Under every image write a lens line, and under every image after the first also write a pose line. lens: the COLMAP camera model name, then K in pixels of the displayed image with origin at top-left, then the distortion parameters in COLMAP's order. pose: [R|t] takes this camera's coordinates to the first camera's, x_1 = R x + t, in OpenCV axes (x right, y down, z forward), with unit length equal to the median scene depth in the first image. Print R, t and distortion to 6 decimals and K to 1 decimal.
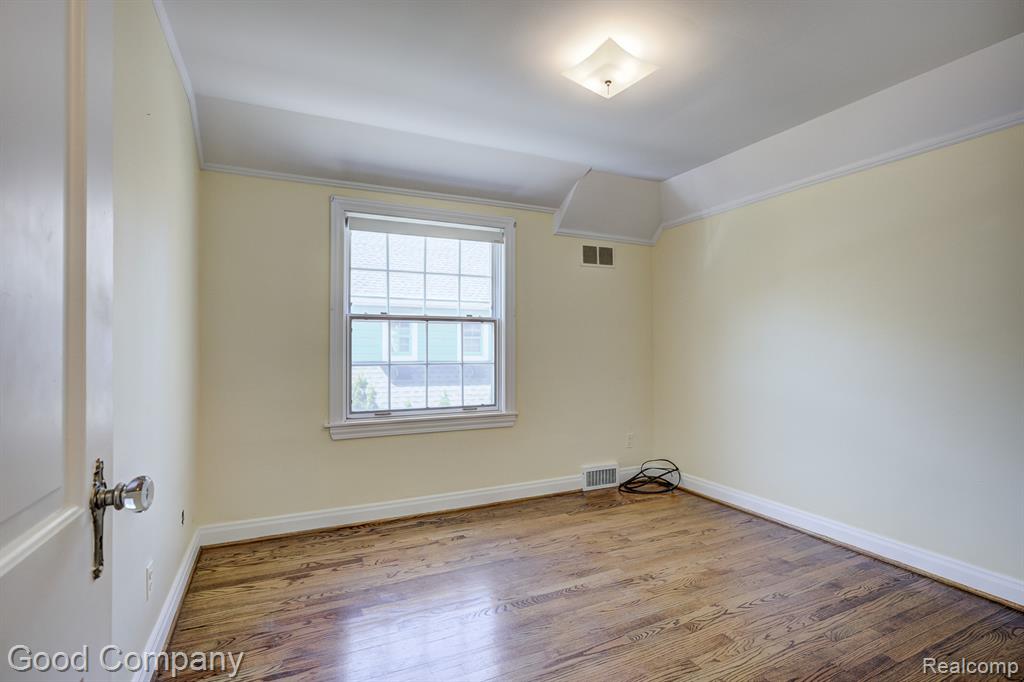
lens RADIAL K [[493.0, 0, 513.1], [0, 493.0, 343.0], [0, 0, 1]] dist [-0.004469, 0.002793]
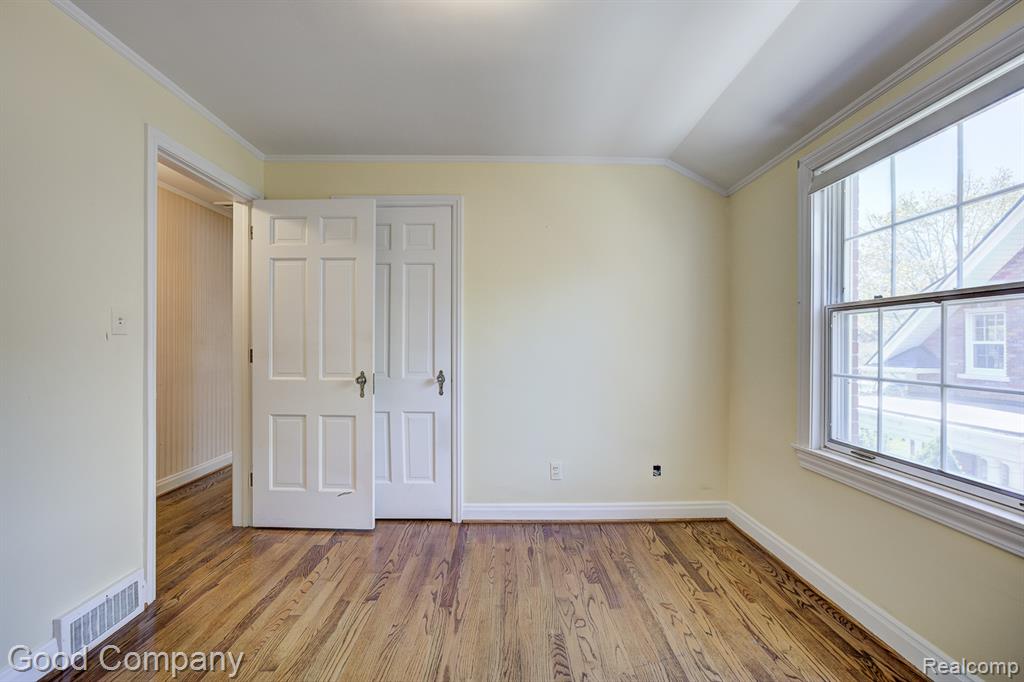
lens RADIAL K [[456.7, 0, 511.9], [0, 456.7, 342.6], [0, 0, 1]] dist [-0.016520, 0.005838]
pose [[-0.455629, -0.004689, -0.890158, 0.562747], [0.001177, 0.999982, -0.005870, 0.000811], [0.890169, -0.003723, -0.455615, 1.037140]]
